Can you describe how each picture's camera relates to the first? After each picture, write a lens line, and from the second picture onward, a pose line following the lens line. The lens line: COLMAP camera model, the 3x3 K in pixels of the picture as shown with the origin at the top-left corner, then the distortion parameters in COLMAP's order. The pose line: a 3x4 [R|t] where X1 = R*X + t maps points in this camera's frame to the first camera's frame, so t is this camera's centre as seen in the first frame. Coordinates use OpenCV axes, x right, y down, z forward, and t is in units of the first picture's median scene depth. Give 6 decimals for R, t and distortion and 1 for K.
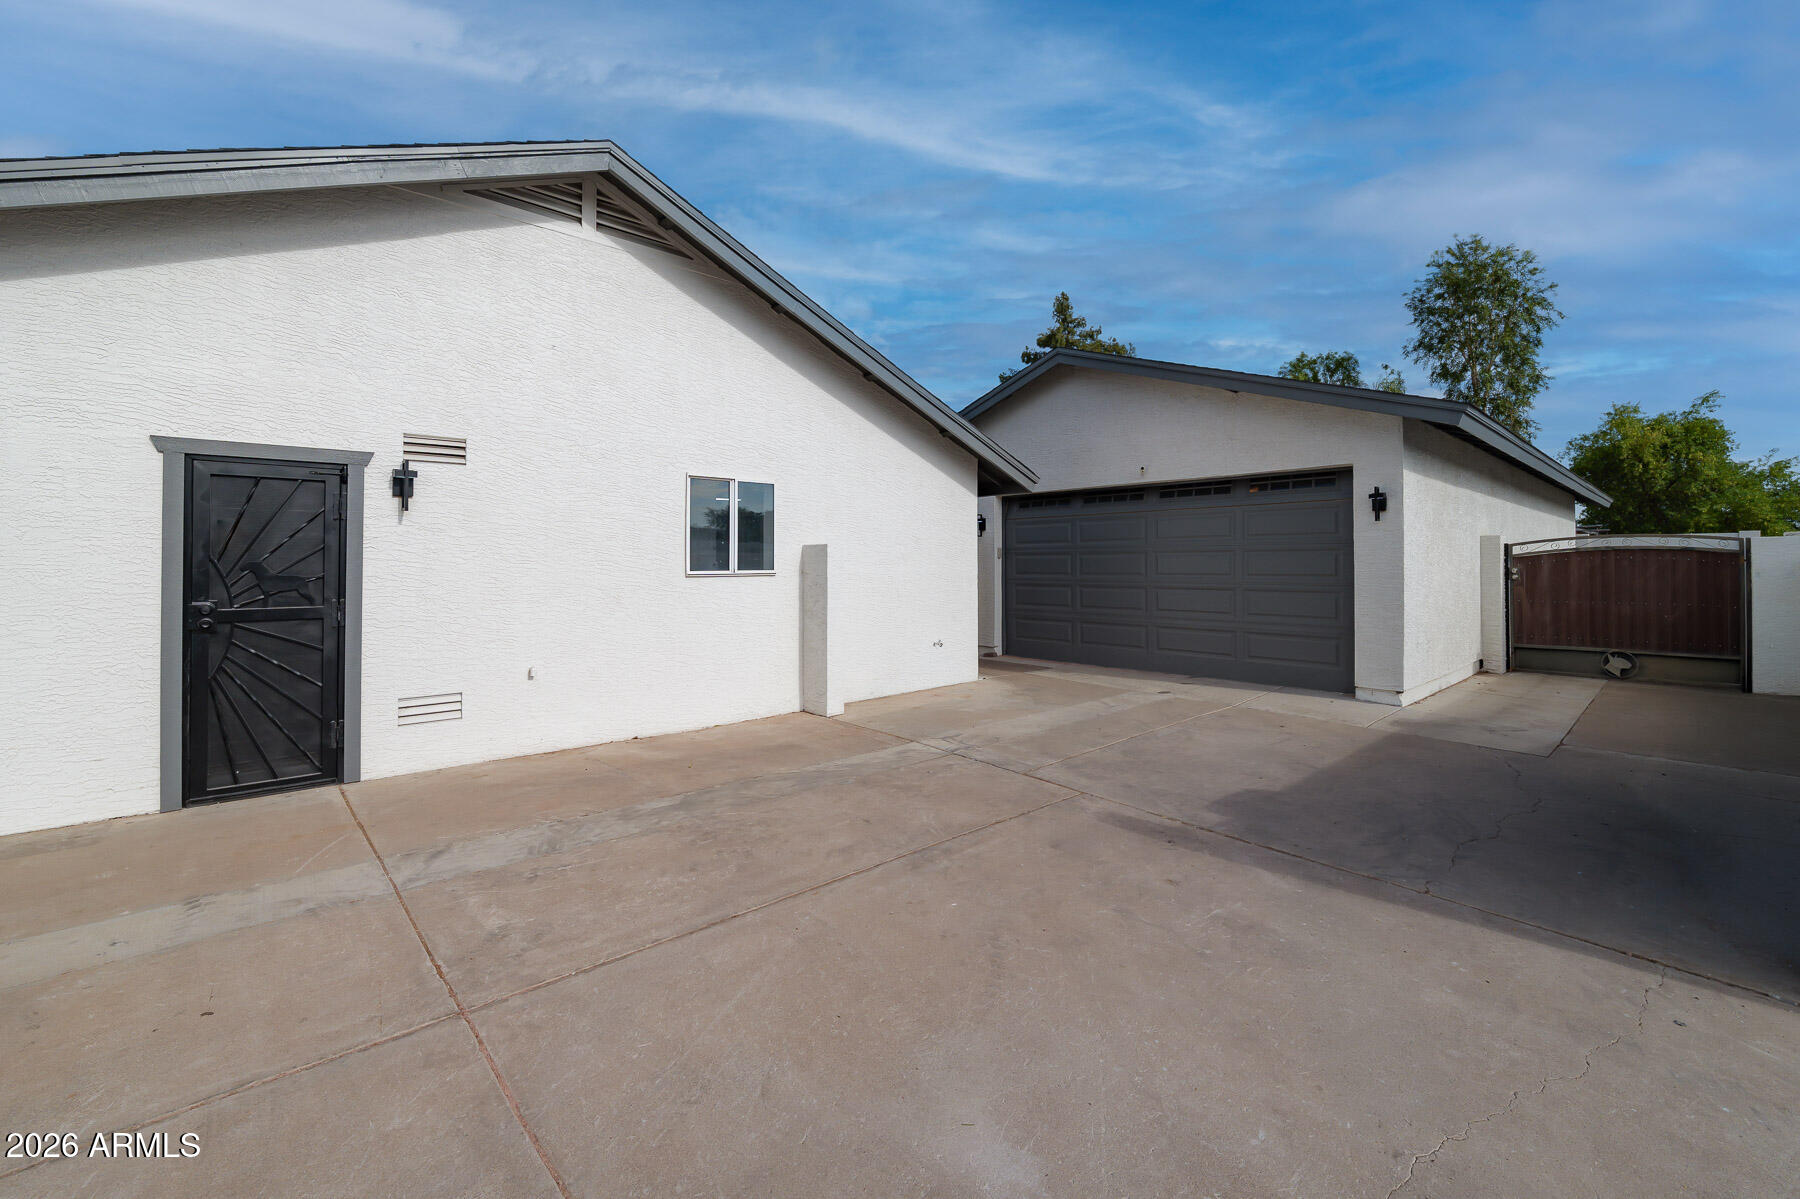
lens RADIAL K [[726.3, 0, 975.7], [0, 726.3, 562.2], [0, 0, 1]] dist [-0.012741, -0.000113]
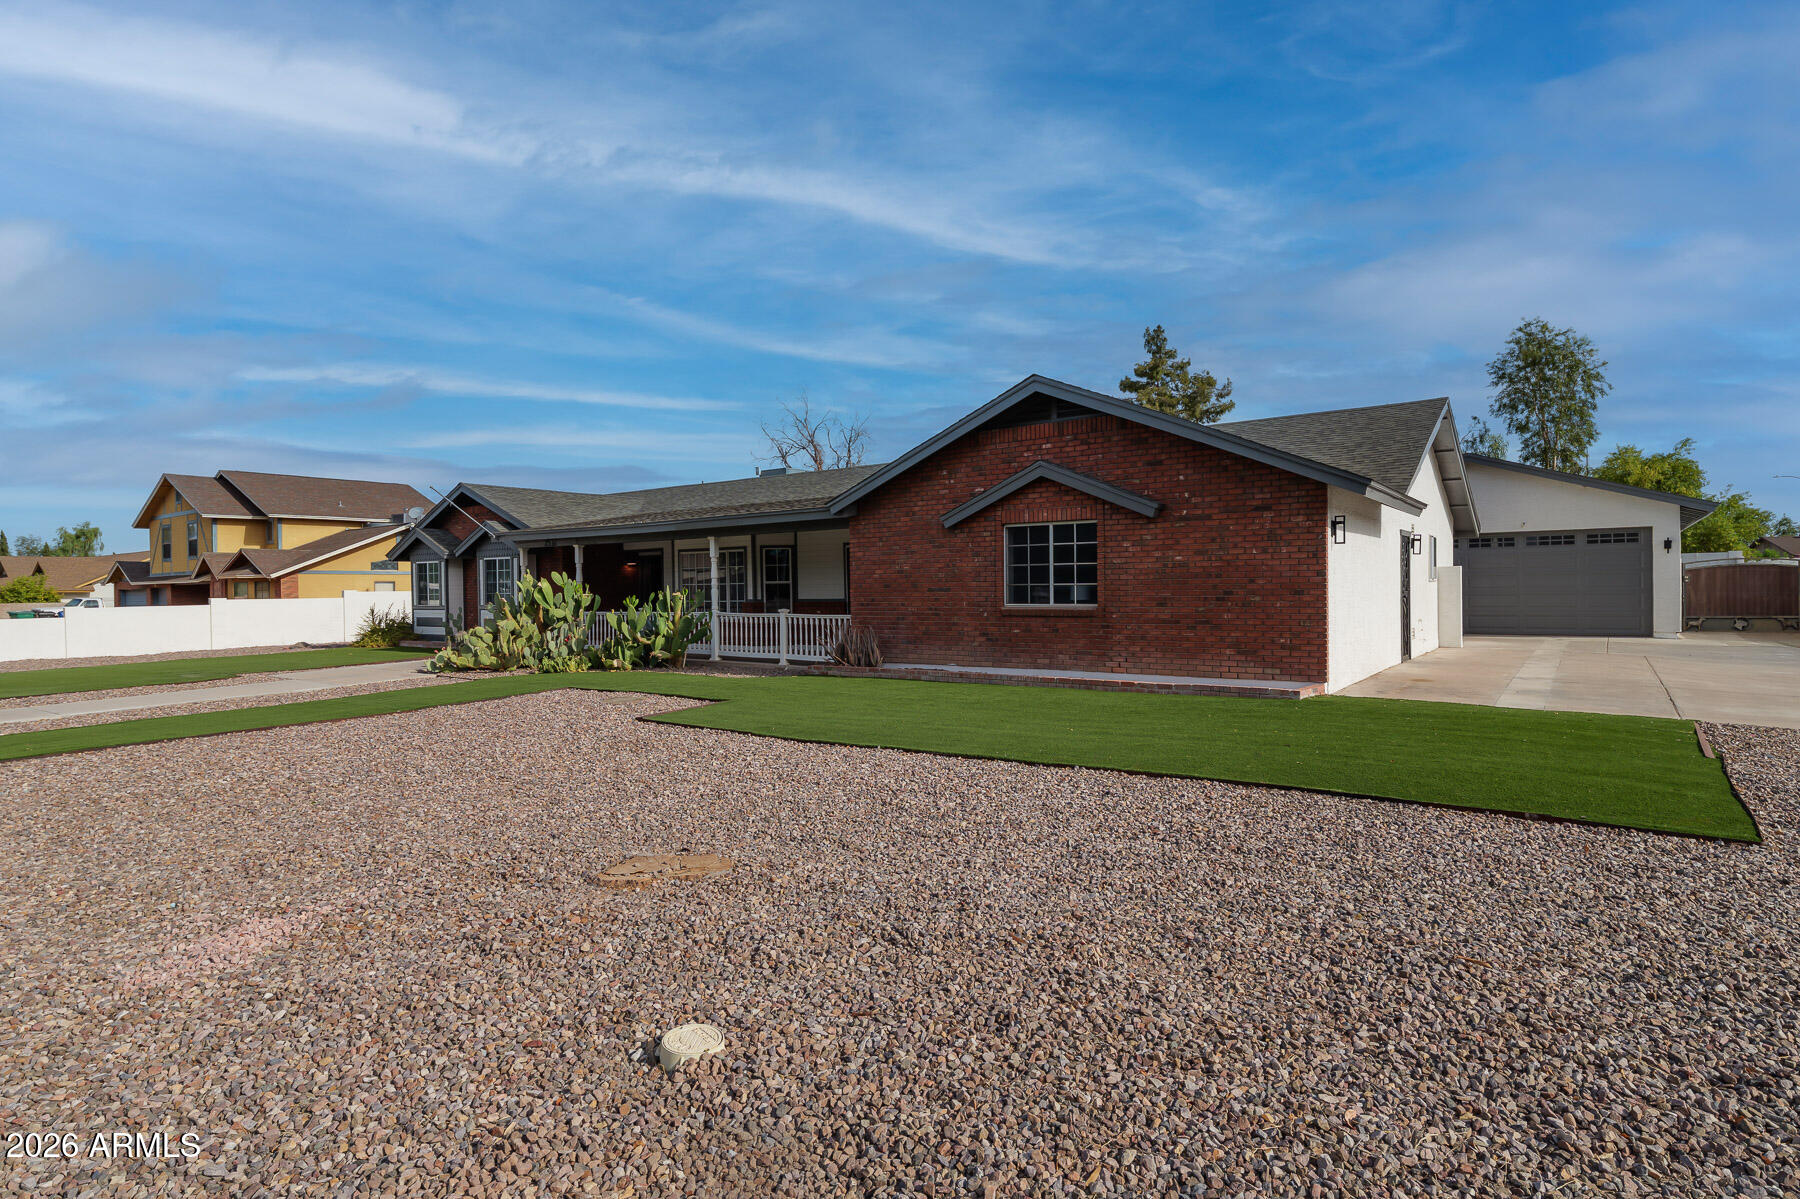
lens RADIAL K [[970.2, 0, 897.0], [0, 970.2, 596.8], [0, 0, 1]] dist [0.000241, 0.000246]
pose [[0.982909, -0.010478, 0.183796, -0.771505], [0.008335, 0.999888, 0.012426, 0.006441], [-0.183905, -0.010682, 0.982886, -0.491154]]
